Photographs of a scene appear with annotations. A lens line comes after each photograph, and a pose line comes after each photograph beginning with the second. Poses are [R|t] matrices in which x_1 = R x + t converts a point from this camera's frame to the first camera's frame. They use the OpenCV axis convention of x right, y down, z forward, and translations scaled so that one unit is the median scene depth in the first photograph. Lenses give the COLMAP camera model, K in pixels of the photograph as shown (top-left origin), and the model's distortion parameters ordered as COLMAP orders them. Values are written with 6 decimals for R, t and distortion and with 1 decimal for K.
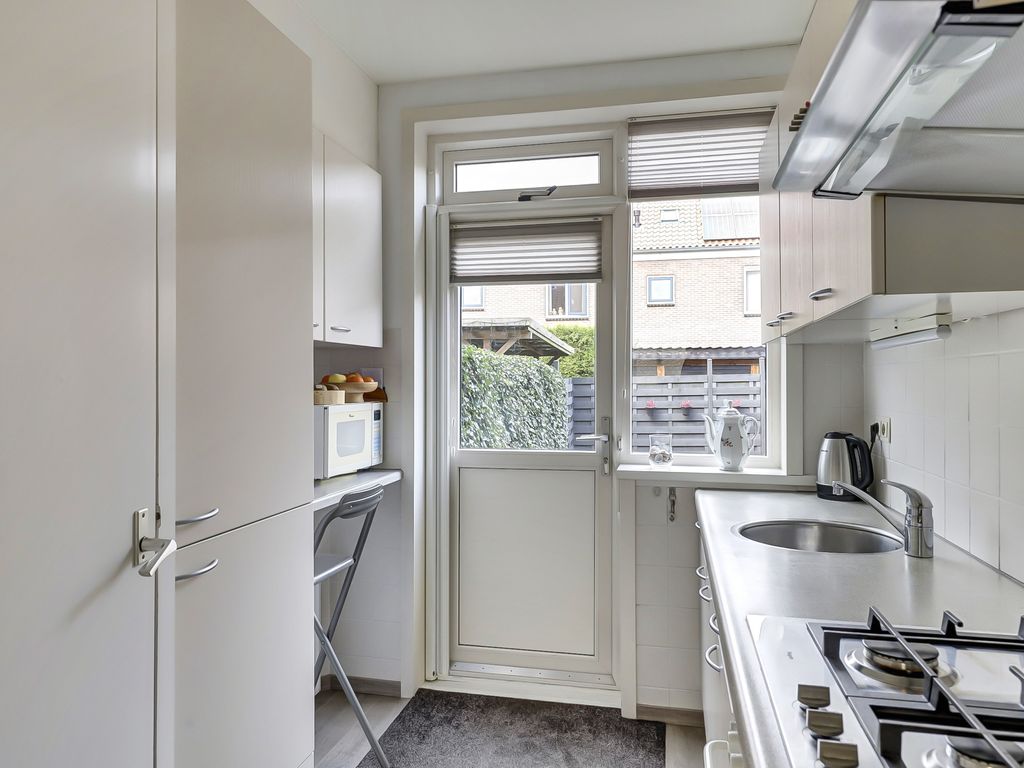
lens RADIAL K [[706.9, 0, 521.6], [0, 706.9, 371.1], [0, 0, 1]] dist [0.020172, -0.004105]
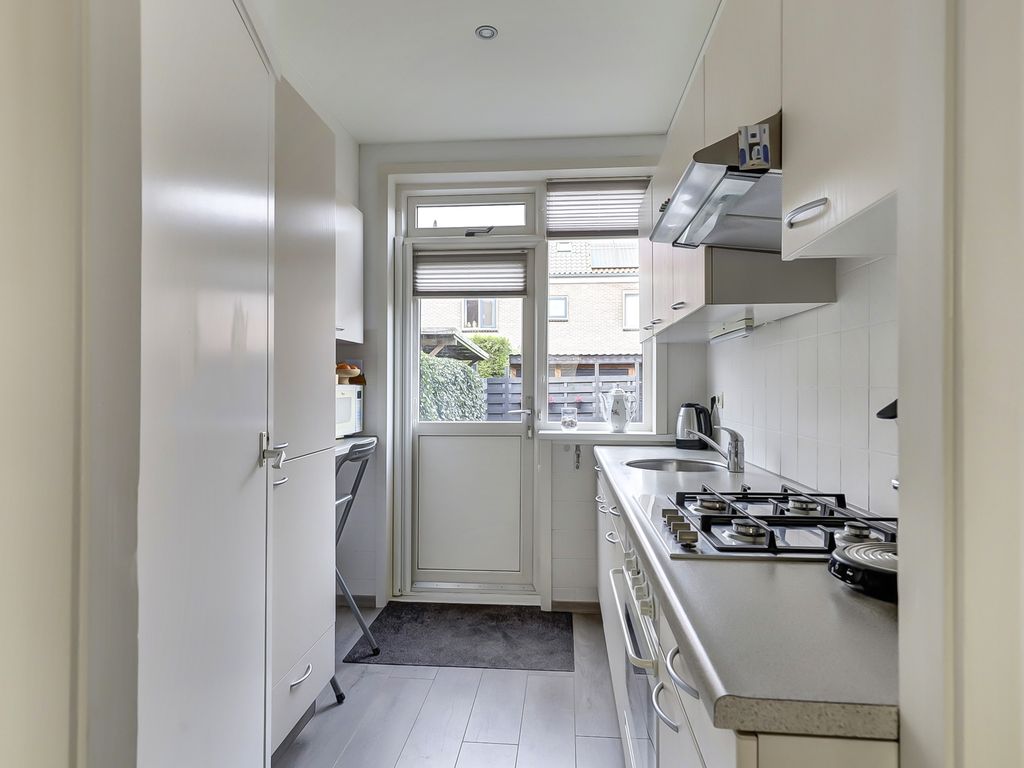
lens RADIAL K [[602.2, 0, 513.3], [0, 602.2, 379.0], [0, 0, 1]] dist [0.029643, 0.000271]
pose [[0.992068, 0.003273, 0.125663, -0.057885], [-0.003807, 0.999985, 0.004011, 0.026519], [-0.125648, -0.004457, 0.992065, -0.151828]]
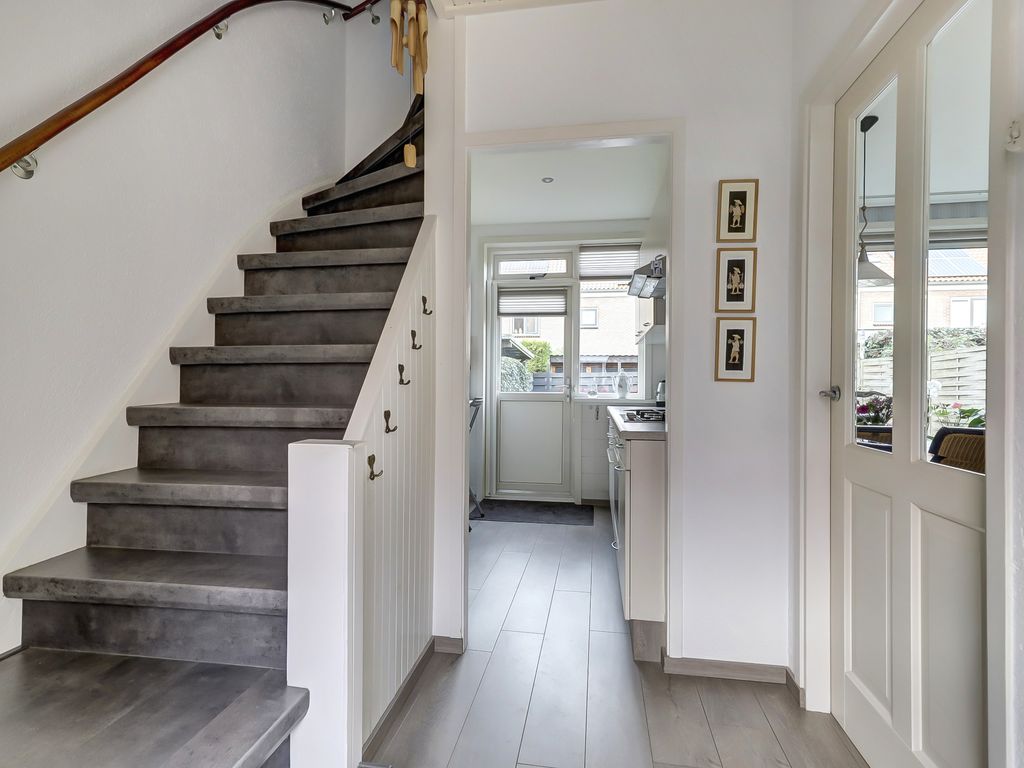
lens RADIAL K [[521.8, 0, 516.8], [0, 521.8, 381.8], [0, 0, 1]] dist [0.017249, 0.000140]
pose [[0.998104, 0.005896, 0.061271, -0.143240], [-0.006624, 0.999910, 0.011687, 0.061583], [-0.061197, -0.012070, 0.998053, -0.632698]]
